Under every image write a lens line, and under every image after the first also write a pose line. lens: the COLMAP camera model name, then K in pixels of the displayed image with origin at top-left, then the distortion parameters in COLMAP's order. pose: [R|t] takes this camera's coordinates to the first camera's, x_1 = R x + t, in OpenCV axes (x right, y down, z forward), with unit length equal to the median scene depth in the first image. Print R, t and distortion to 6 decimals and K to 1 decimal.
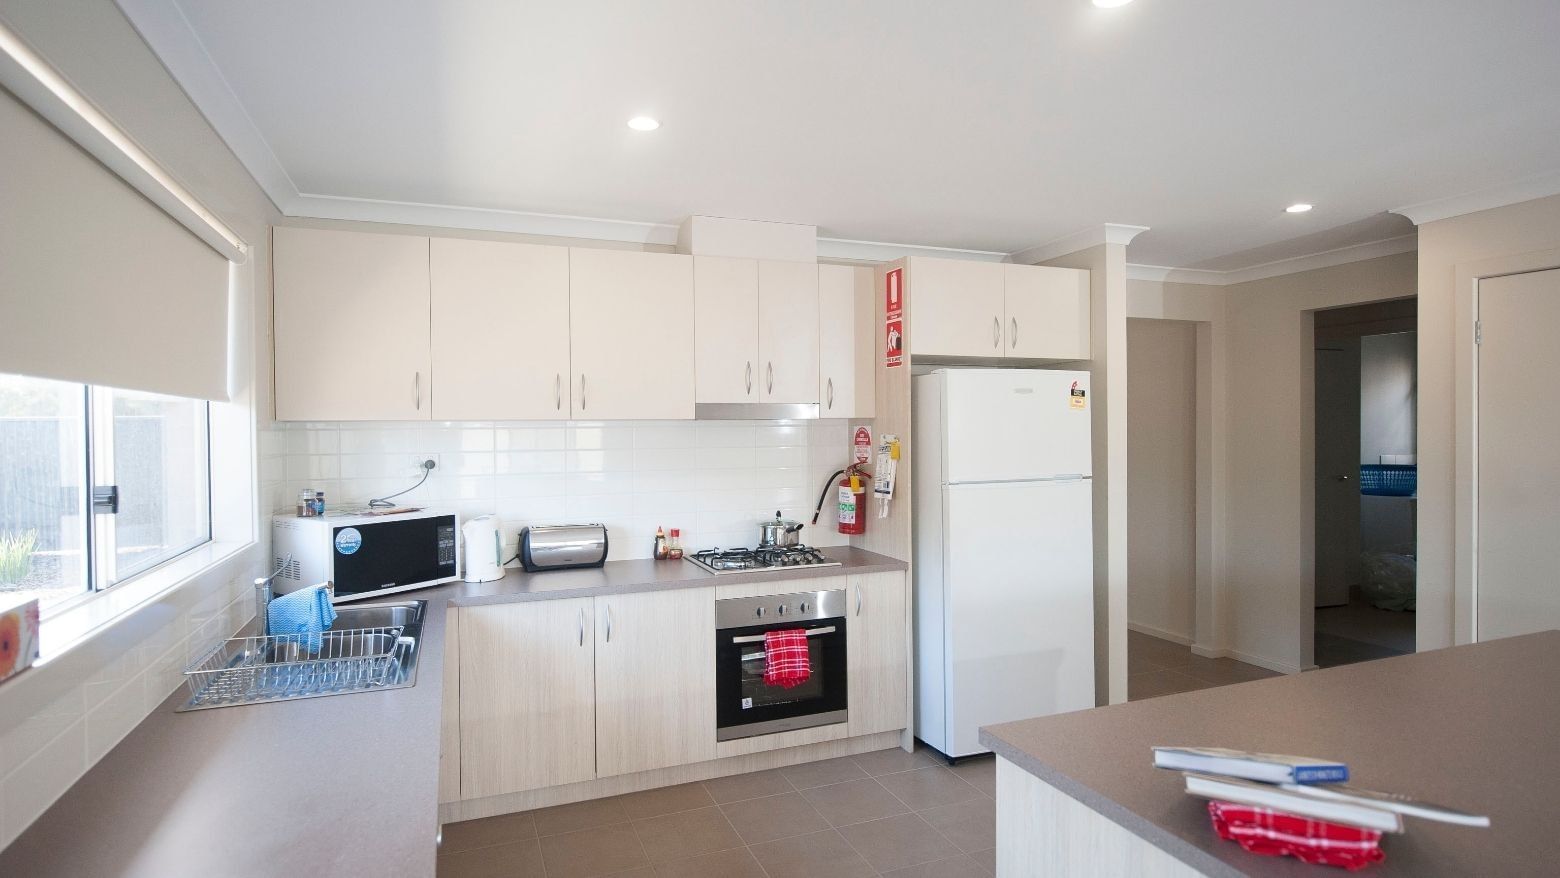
lens RADIAL K [[819.7, 0, 759.2], [0, 819.7, 450.3], [0, 0, 1]] dist [-0.021376, -0.004481]
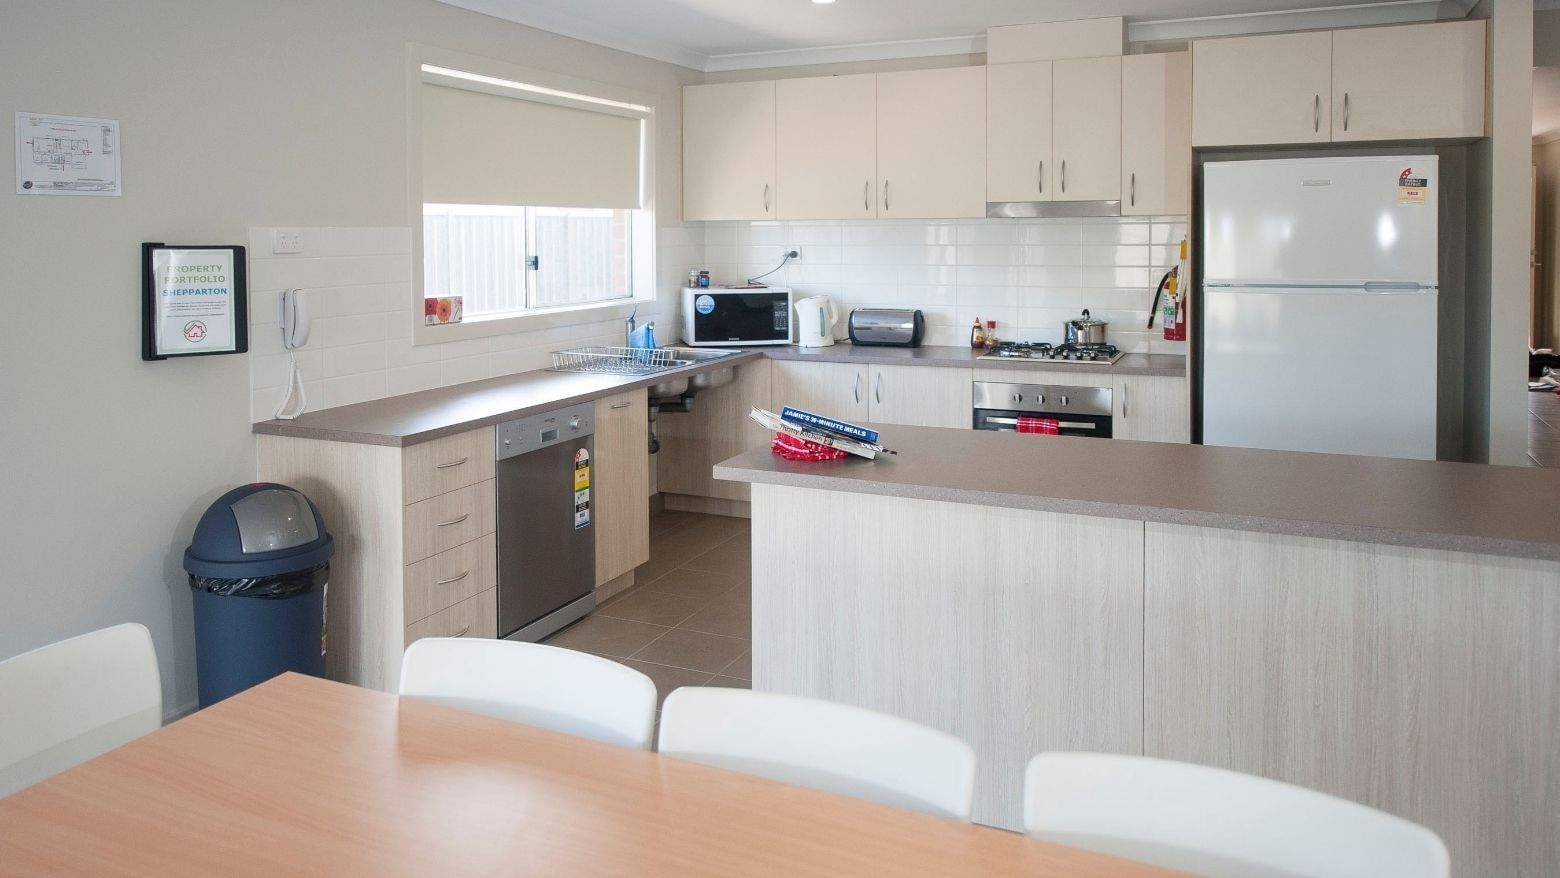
lens RADIAL K [[1165.6, 0, 725.2], [0, 1165.6, 327.2], [0, 0, 1]] dist [-0.004293, 0.011508]
pose [[0.681971, 0.062591, -0.728696, 0.865177], [-0.019075, 0.997515, 0.067829, 0.008686], [0.731130, -0.032357, 0.681470, -0.324197]]
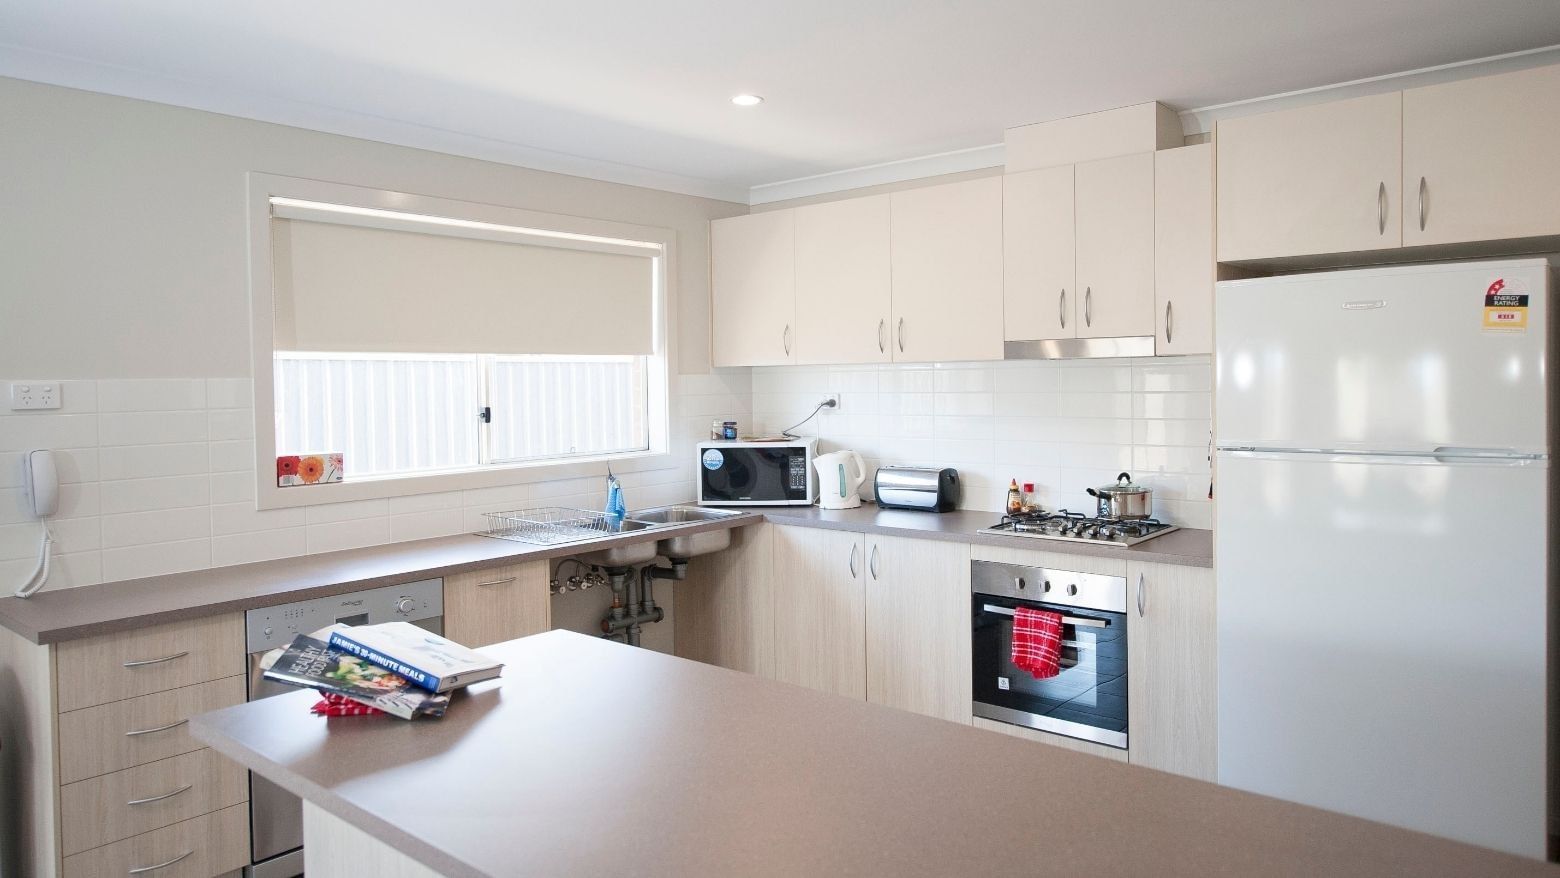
lens RADIAL K [[1039.0, 0, 831.6], [0, 1039.0, 425.1], [0, 0, 1]] dist [0.009736, 0.004608]
pose [[0.482118, 0.041227, -0.875136, 0.873365], [-0.013417, 0.999123, 0.039676, -0.010094], [0.876004, -0.007386, 0.482248, 0.305309]]
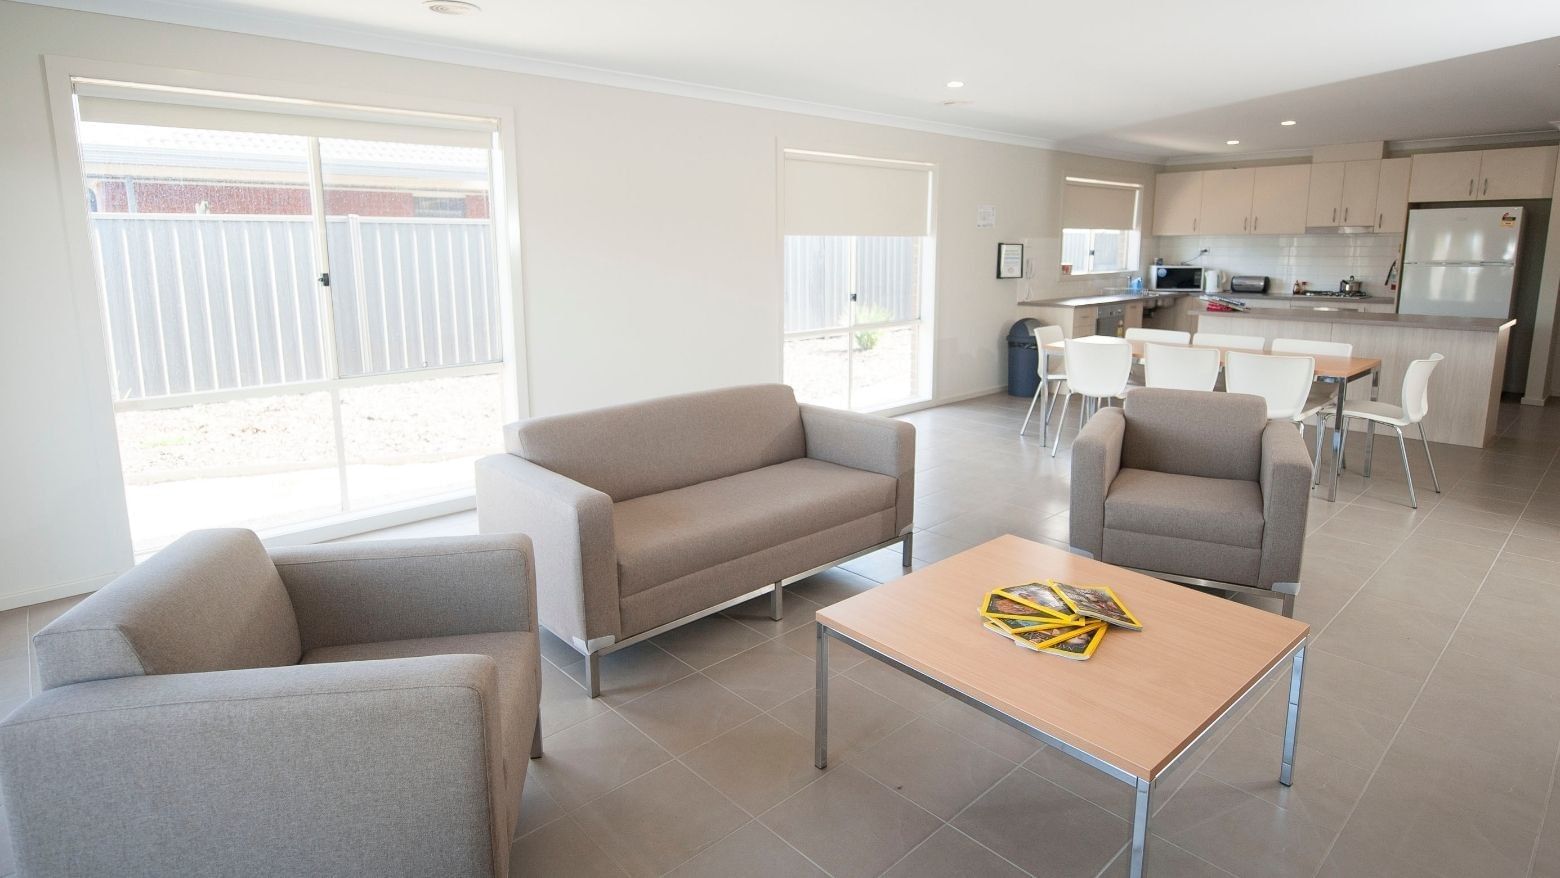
lens RADIAL K [[819.7, 0, 759.2], [0, 819.7, 401.9], [0, 0, 1]] dist [-0.021376, -0.004481]
pose [[0.347371, 0.175815, -0.921098, 1.754590], [-0.019405, 0.983404, 0.180389, 0.052454], [0.937527, -0.044788, 0.345018, -1.446227]]
